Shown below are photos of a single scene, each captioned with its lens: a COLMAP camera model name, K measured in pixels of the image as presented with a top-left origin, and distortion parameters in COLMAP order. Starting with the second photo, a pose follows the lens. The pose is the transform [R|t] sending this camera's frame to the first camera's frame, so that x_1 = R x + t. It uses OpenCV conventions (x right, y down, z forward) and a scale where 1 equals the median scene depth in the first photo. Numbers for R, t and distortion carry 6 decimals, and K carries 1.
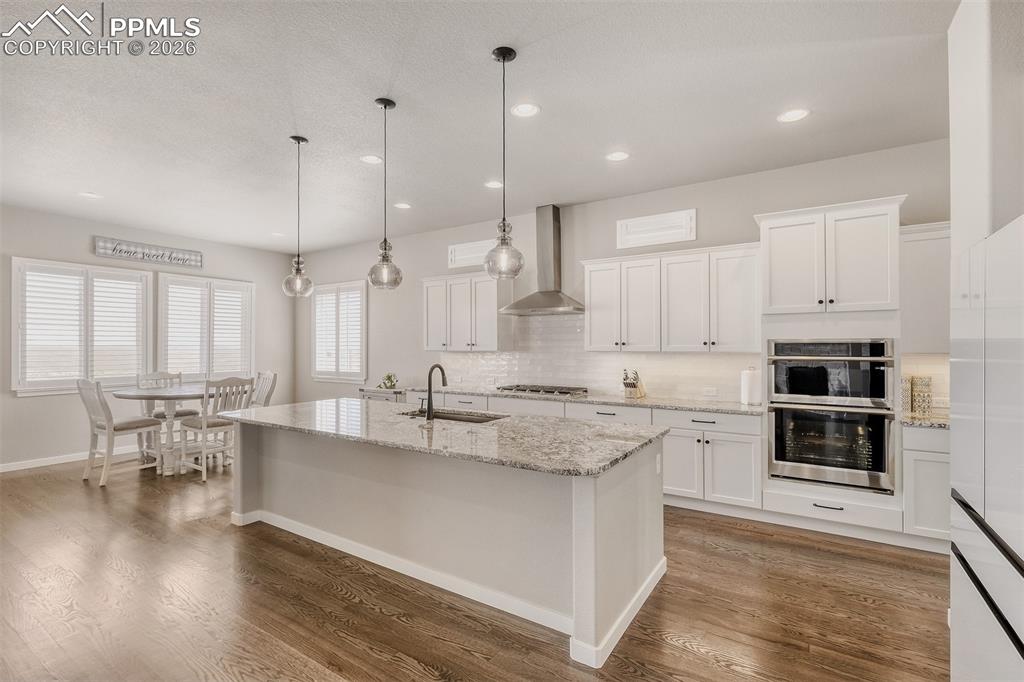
lens RADIAL K [[464.2, 0, 508.3], [0, 464.2, 341.9], [0, 0, 1]] dist [-0.003379, 0.004465]
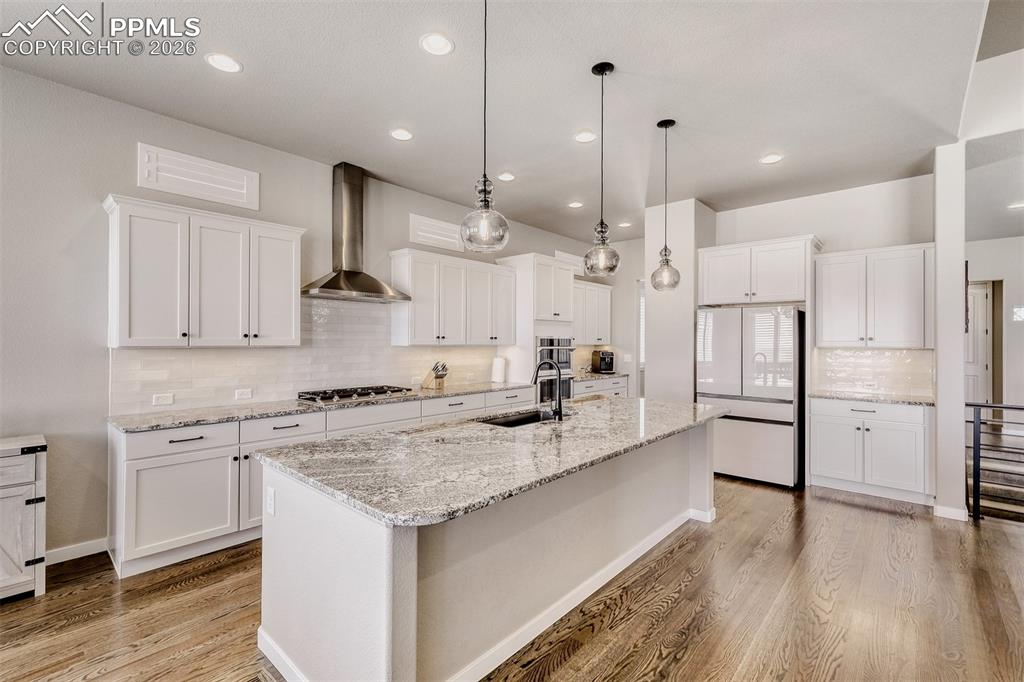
lens RADIAL K [[464.2, 0, 516.0], [0, 464.2, 339.0], [0, 0, 1]] dist [-0.003379, 0.004465]
pose [[0.141945, 0.002189, 0.989872, -0.680628], [-0.017810, 0.999841, 0.000343, 0.002983], [-0.989714, -0.017679, 0.141962, 0.598198]]
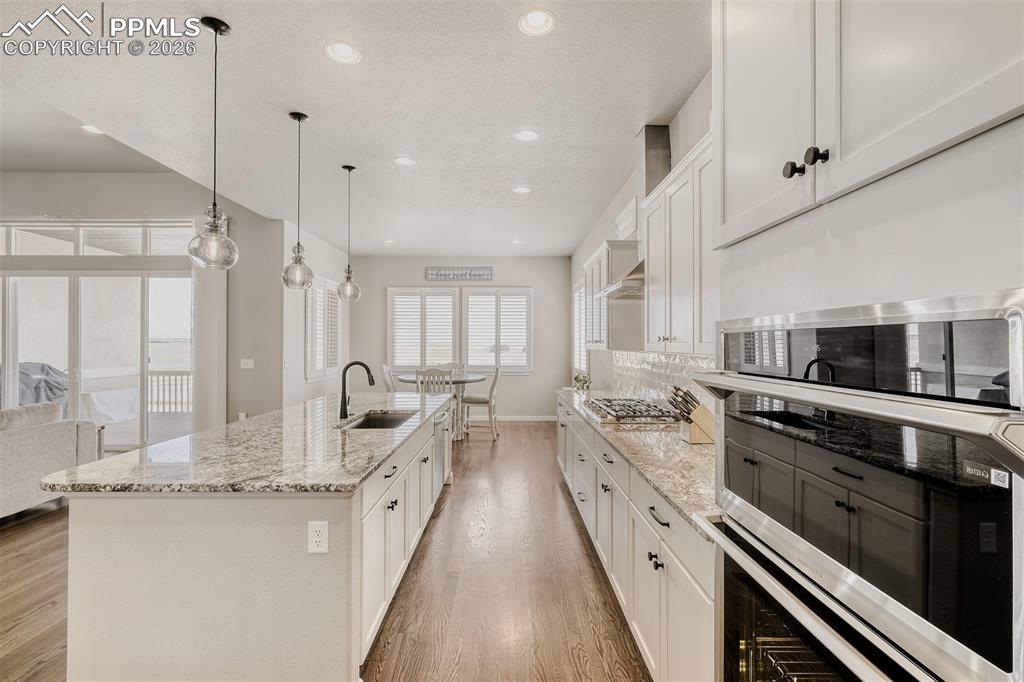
lens RADIAL K [[464.2, 0, 508.2], [0, 464.2, 342.9], [0, 0, 1]] dist [-0.003379, 0.004465]
pose [[0.552015, 0.000219, -0.833834, 0.526216], [0.004834, 0.999982, 0.003463, 0.005307], [0.833820, -0.005942, 0.552004, 0.476981]]
